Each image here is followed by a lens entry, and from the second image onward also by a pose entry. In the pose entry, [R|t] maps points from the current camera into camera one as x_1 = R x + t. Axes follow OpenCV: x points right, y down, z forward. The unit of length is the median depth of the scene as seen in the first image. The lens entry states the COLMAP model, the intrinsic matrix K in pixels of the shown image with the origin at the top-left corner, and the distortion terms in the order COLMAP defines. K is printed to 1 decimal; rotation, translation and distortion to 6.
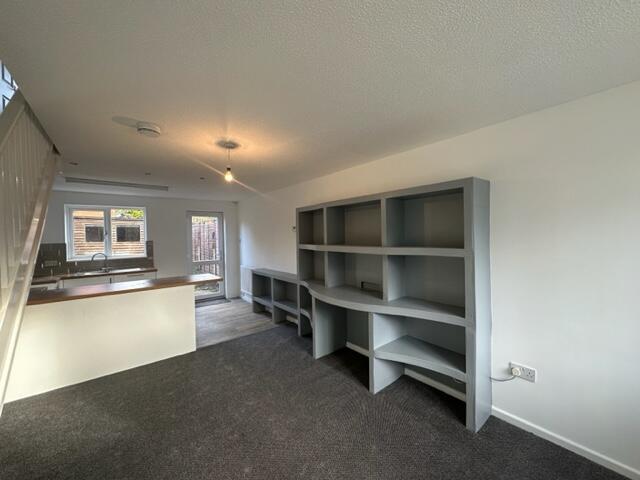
lens RADIAL K [[253.9, 0, 320.1], [0, 253.9, 239.0], [0, 0, 1]] dist [-0.000868, -0.000022]
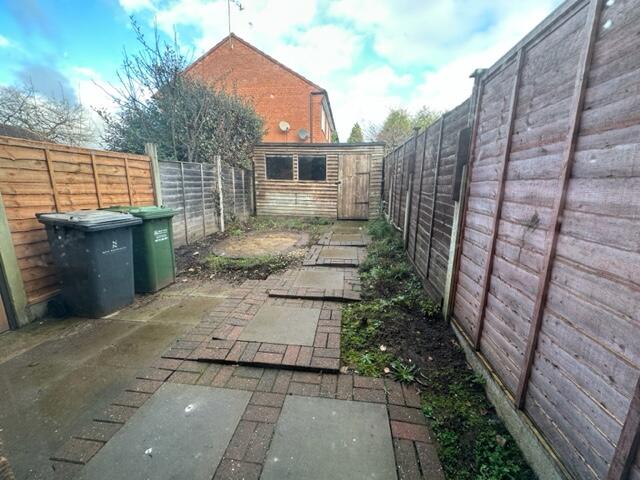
lens RADIAL K [[253.9, 0, 320.1], [0, 253.9, 239.0], [0, 0, 1]] dist [-0.000868, -0.000022]
pose [[0.694080, 0.173936, -0.698570, -0.755803], [-0.031628, 0.976804, 0.211788, 0.059943], [0.719203, -0.124903, 0.683481, 1.660097]]
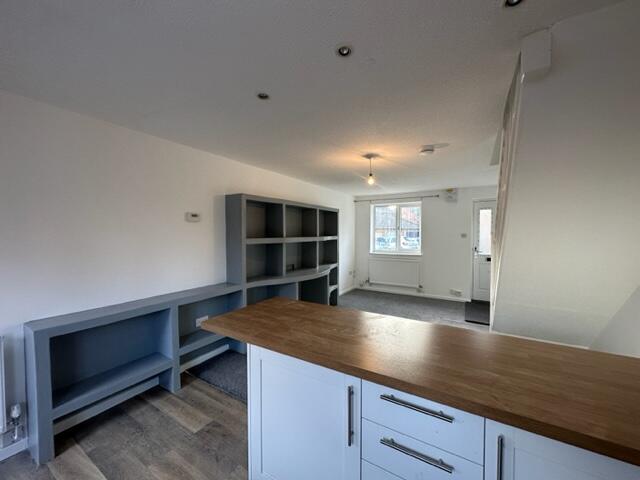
lens RADIAL K [[253.9, 0, 320.1], [0, 253.9, 239.0], [0, 0, 1]] dist [-0.000868, -0.000022]
pose [[-0.344638, -0.003959, 0.938727, -0.957354], [0.024824, 0.999603, 0.013330, 0.015711], [-0.938408, 0.027897, -0.344403, 1.095594]]
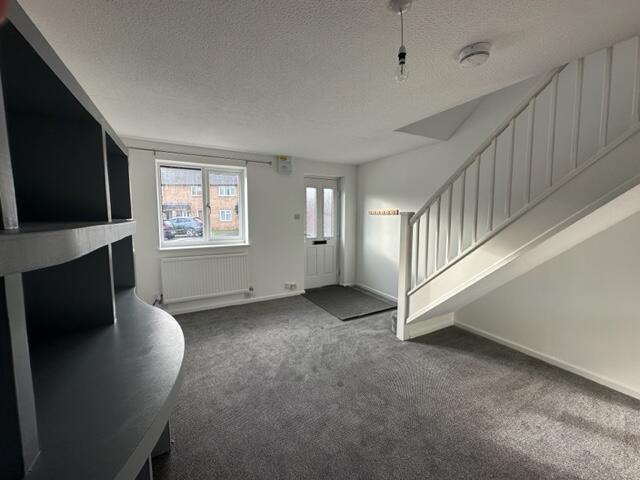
lens RADIAL K [[253.9, 0, 320.1], [0, 253.9, 239.0], [0, 0, 1]] dist [-0.000868, -0.000022]
pose [[-0.986450, 0.001464, 0.164054, -0.184393], [0.019154, 0.994149, 0.106302, 0.014664], [-0.162939, 0.108004, -0.980707, 1.001711]]
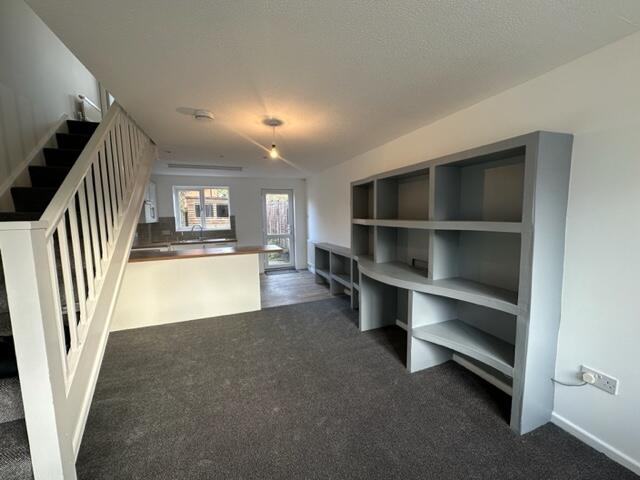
lens RADIAL K [[253.9, 0, 320.1], [0, 253.9, 239.0], [0, 0, 1]] dist [-0.000868, -0.000022]
pose [[0.951050, 0.032741, -0.307296, 0.108087], [-0.005706, 0.996063, 0.088464, 0.012219], [0.308983, -0.082380, 0.947493, 0.010461]]
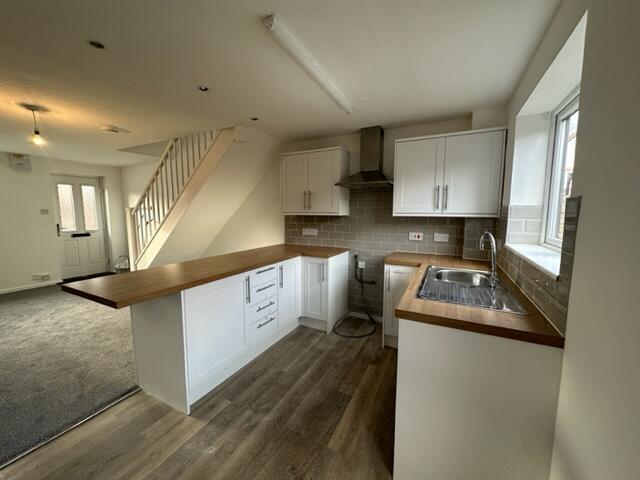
lens RADIAL K [[255.4, 0, 320.9], [0, 255.4, 238.3], [0, 0, 1]] dist [-0.001642, -0.000306]
pose [[-0.911108, 0.060358, -0.407725, -0.621216], [0.008330, 0.991714, 0.128194, 0.016401], [0.412084, 0.113403, -0.904061, 1.587001]]
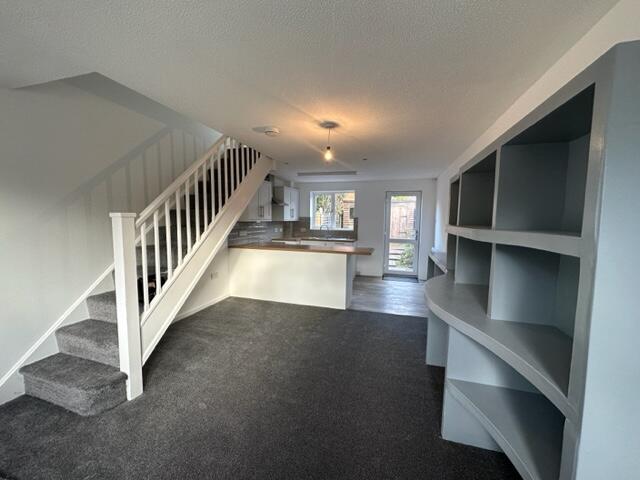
lens RADIAL K [[253.9, 0, 320.1], [0, 253.9, 239.0], [0, 0, 1]] dist [-0.000868, -0.000022]
pose [[0.569535, 0.095519, -0.816398, 0.354055], [-0.039386, 0.995255, 0.088970, 0.011307], [0.821023, -0.018517, 0.570595, 0.221199]]
